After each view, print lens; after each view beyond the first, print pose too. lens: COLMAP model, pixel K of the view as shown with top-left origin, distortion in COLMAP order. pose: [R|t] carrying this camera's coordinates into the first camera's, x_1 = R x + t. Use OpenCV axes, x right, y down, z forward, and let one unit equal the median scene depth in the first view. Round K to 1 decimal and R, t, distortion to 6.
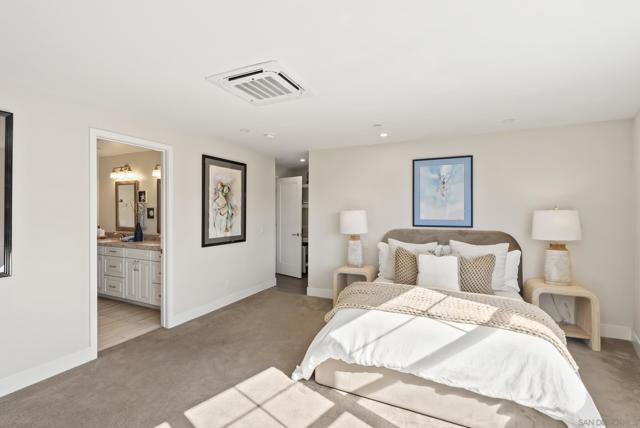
lens RADIAL K [[290.2, 0, 314.5], [0, 290.2, 208.8], [0, 0, 1]] dist [-0.004374, 0.001536]
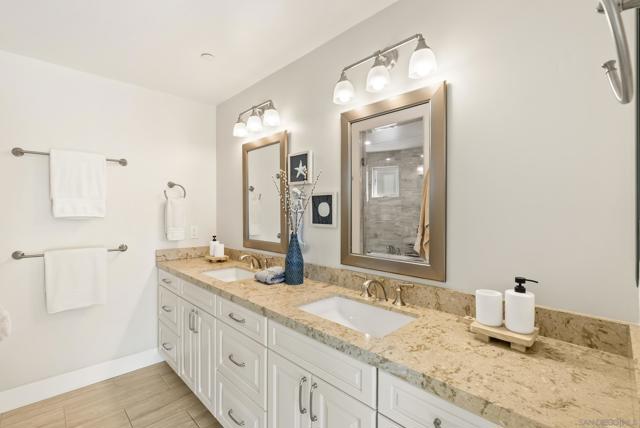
lens RADIAL K [[310.4, 0, 320.8], [0, 310.4, 216.3], [0, 0, 1]] dist [0.002668, 0.000057]
pose [[0.937729, 0.009889, -0.347228, -0.410742], [-0.004351, 0.999851, 0.016726, 0.016888], [0.347342, -0.014173, 0.937632, 0.596917]]
